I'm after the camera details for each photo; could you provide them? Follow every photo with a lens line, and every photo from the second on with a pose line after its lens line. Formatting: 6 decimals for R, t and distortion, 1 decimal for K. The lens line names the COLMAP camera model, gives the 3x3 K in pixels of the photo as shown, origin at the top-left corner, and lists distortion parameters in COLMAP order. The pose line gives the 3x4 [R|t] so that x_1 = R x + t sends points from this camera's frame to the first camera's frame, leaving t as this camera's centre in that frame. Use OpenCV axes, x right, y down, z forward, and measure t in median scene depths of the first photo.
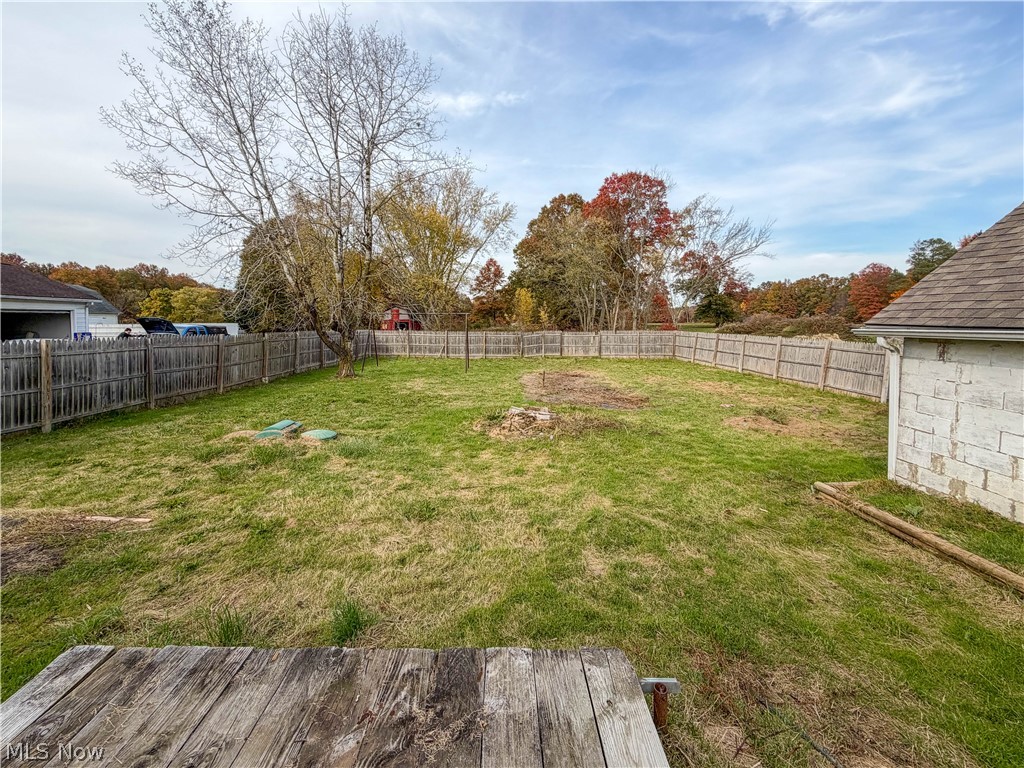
lens RADIAL K [[427.7, 0, 505.9], [0, 427.7, 334.9], [0, 0, 1]] dist [0.008707, 0.001186]
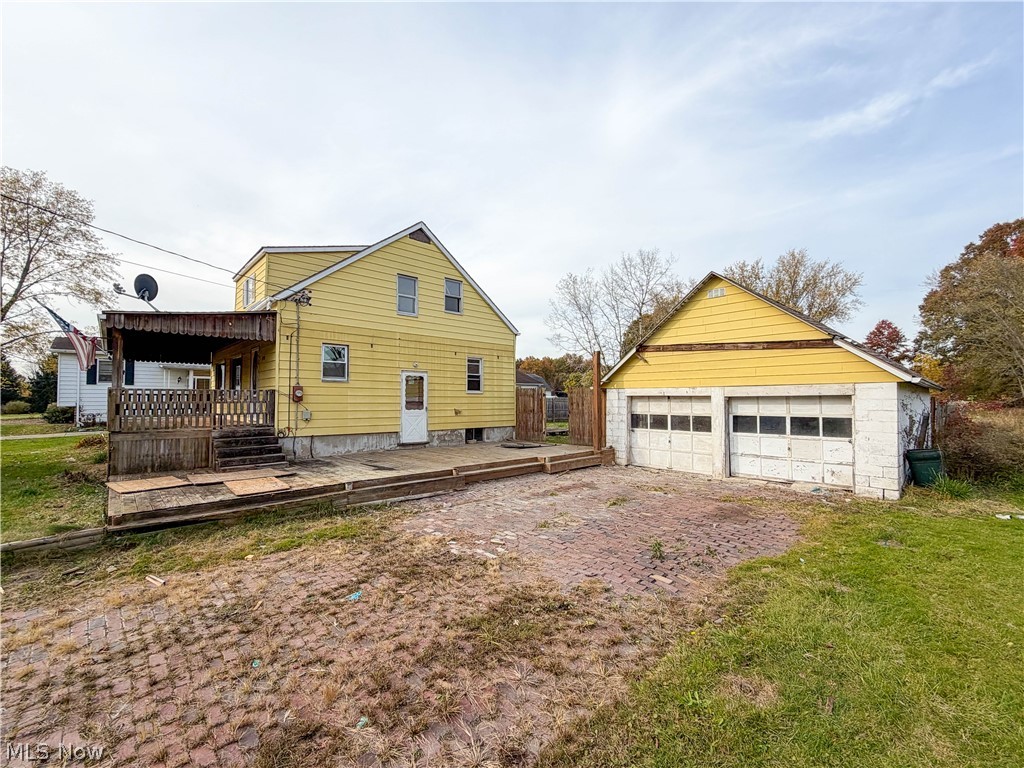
lens RADIAL K [[435.2, 0, 513.1], [0, 435.2, 381.8], [0, 0, 1]] dist [0.000797, 0.000583]
pose [[0.678144, -0.025041, -0.734502, 0.099688], [-0.023453, 0.998173, -0.055685, 0.006169], [0.734554, 0.054989, 0.676318, -0.103962]]
